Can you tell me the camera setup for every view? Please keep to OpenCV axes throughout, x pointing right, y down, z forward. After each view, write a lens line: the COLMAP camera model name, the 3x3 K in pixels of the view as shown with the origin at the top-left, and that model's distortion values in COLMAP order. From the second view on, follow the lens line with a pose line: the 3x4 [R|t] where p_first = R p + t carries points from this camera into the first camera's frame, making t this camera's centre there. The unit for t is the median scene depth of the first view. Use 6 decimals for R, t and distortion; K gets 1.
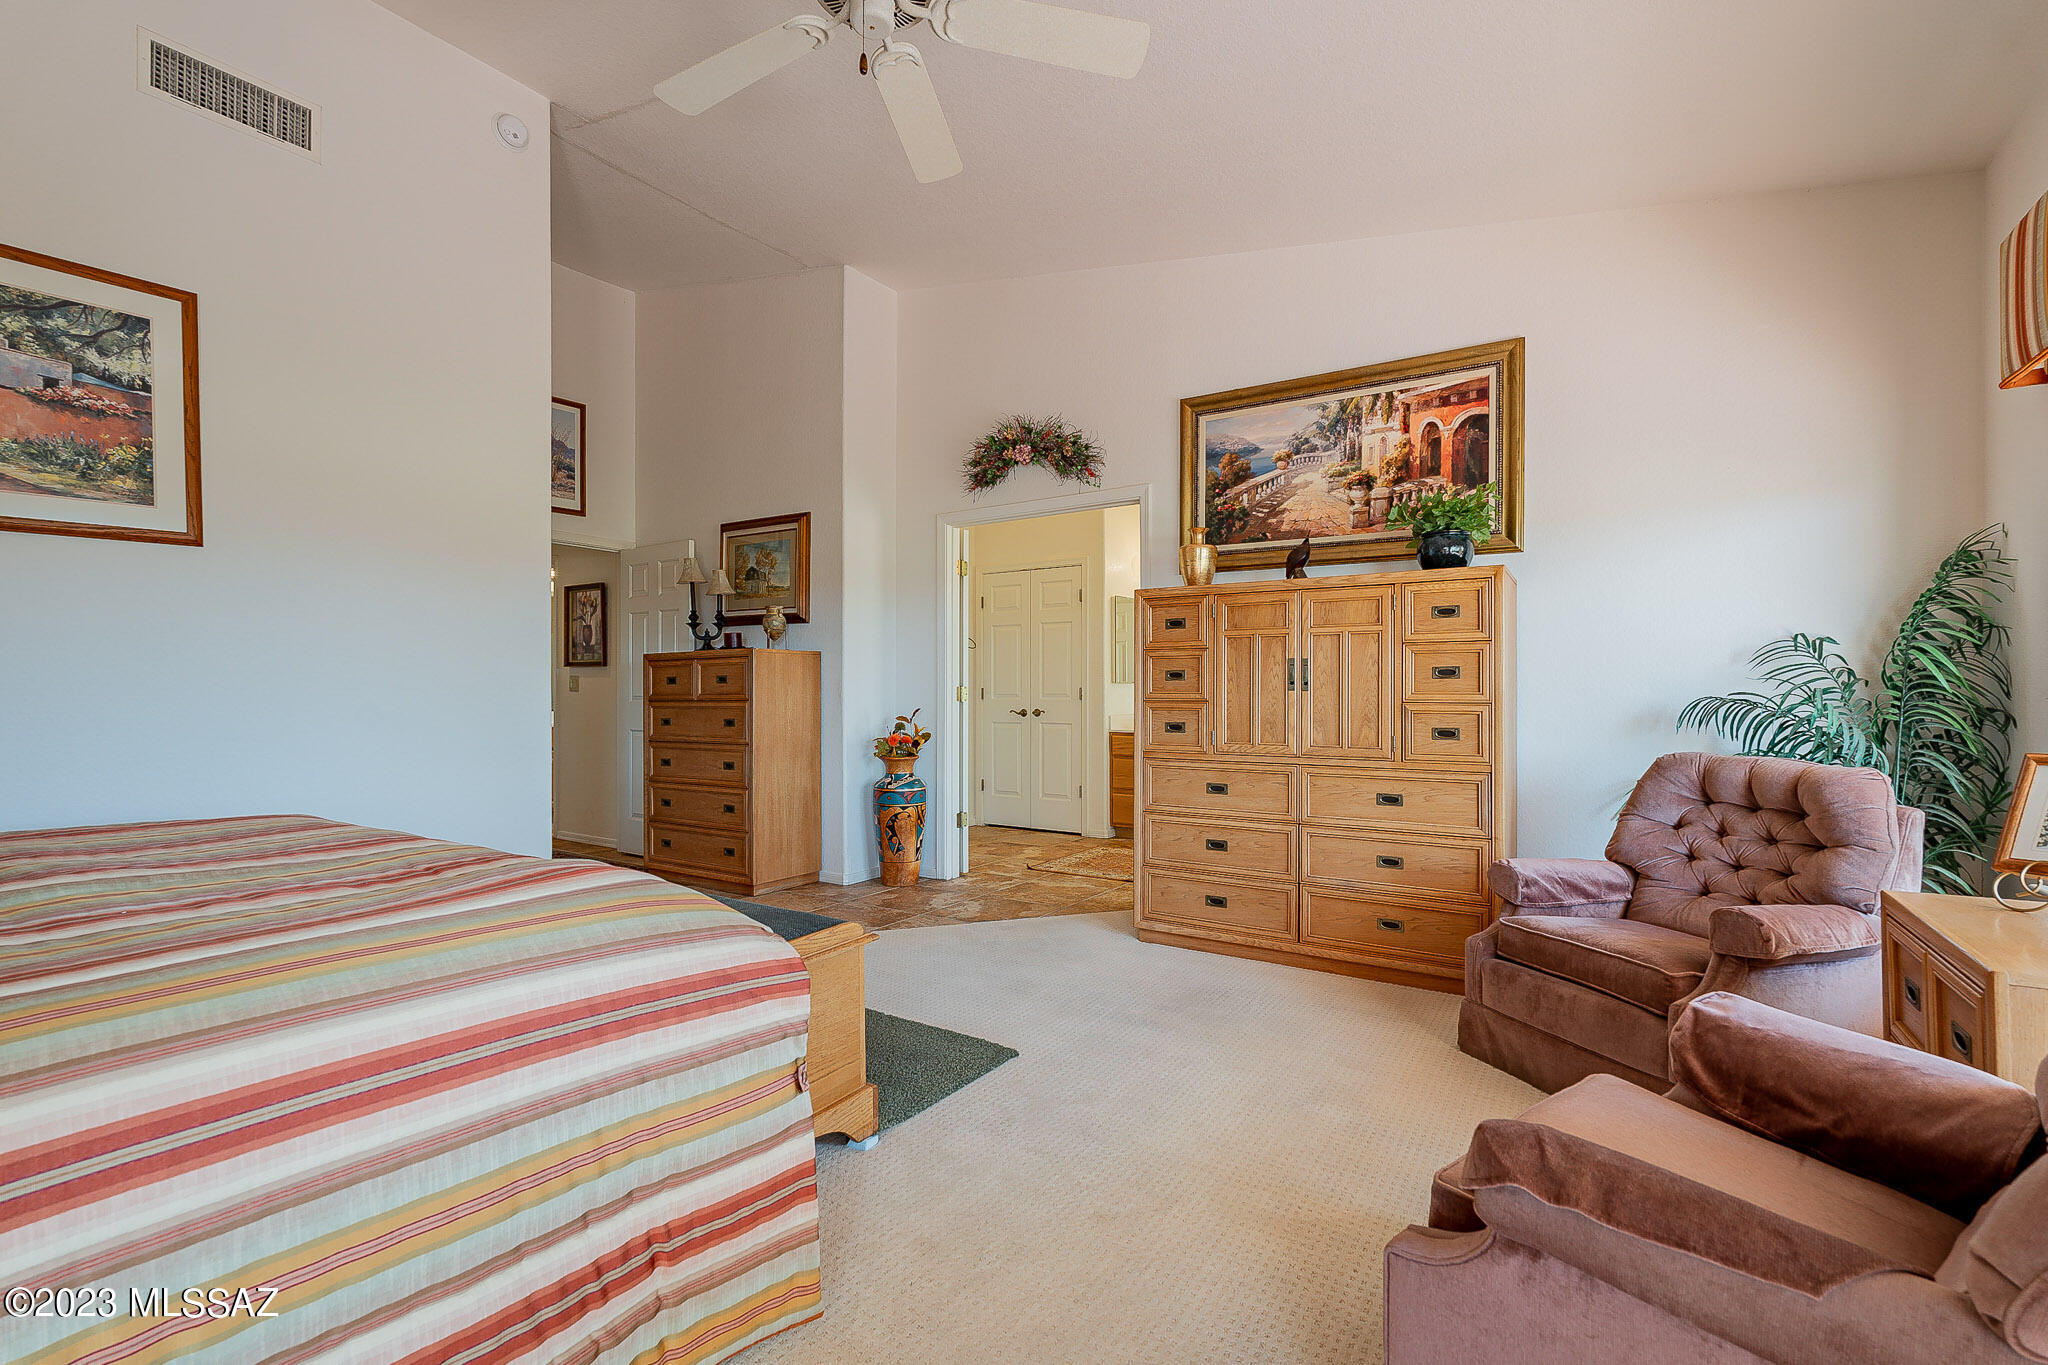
lens RADIAL K [[909.2, 0, 1025.6], [0, 909.2, 686.1], [0, 0, 1]] dist [0.003052, 0.000079]
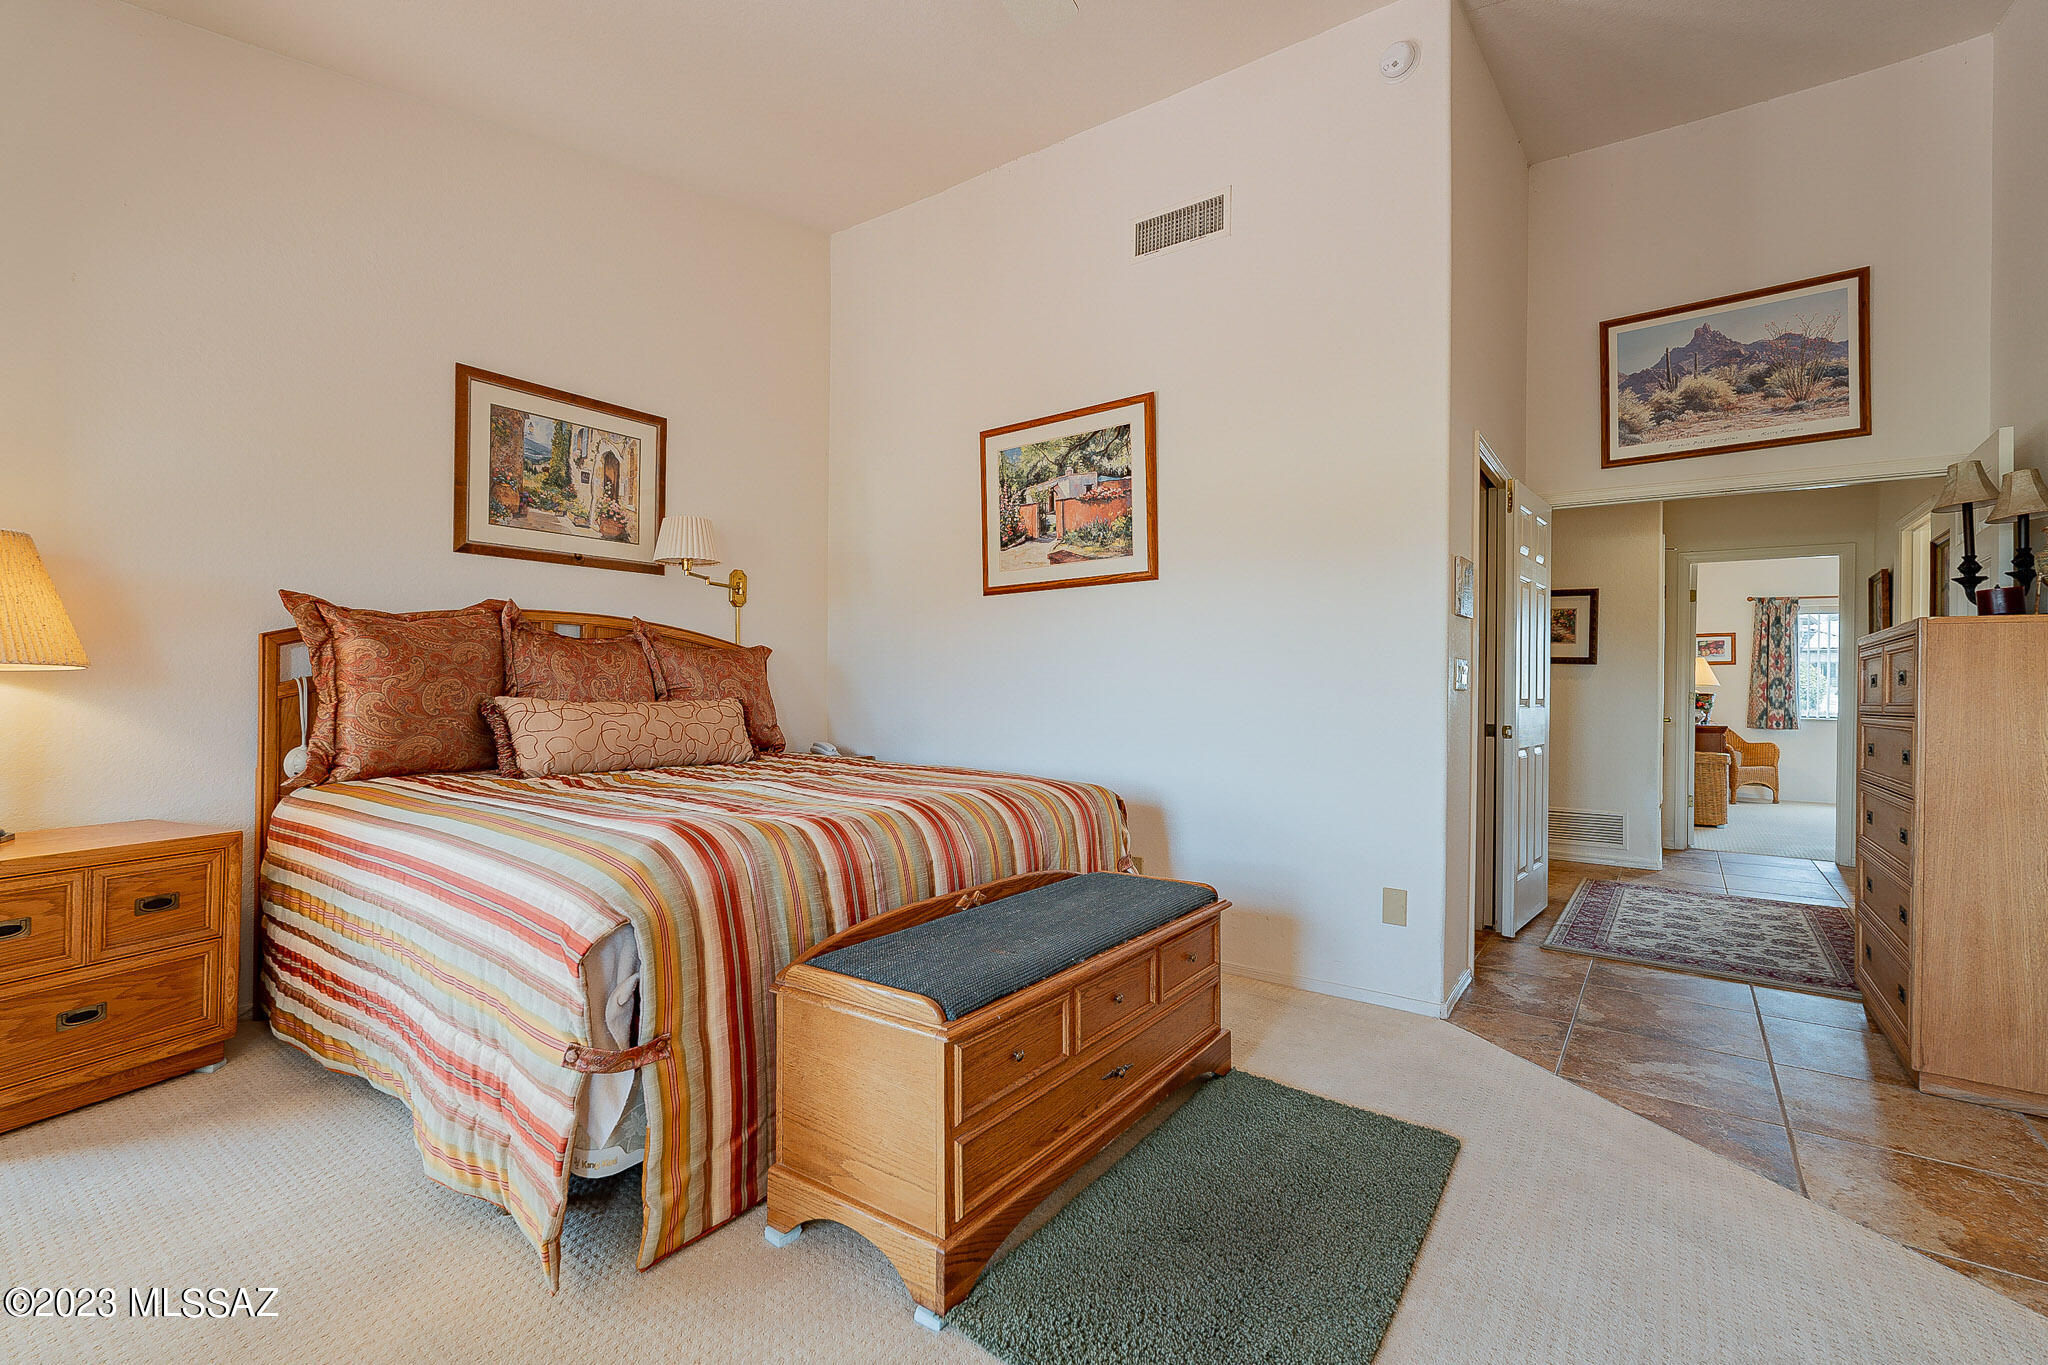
lens RADIAL K [[909.2, 0, 1016.7], [0, 909.2, 686.3], [0, 0, 1]] dist [0.003052, 0.000079]
pose [[-0.023817, 0.000345, -0.999716, 0.448295], [-0.004245, 0.999991, 0.000446, 0.002979], [0.999707, 0.004254, -0.023815, 0.866442]]
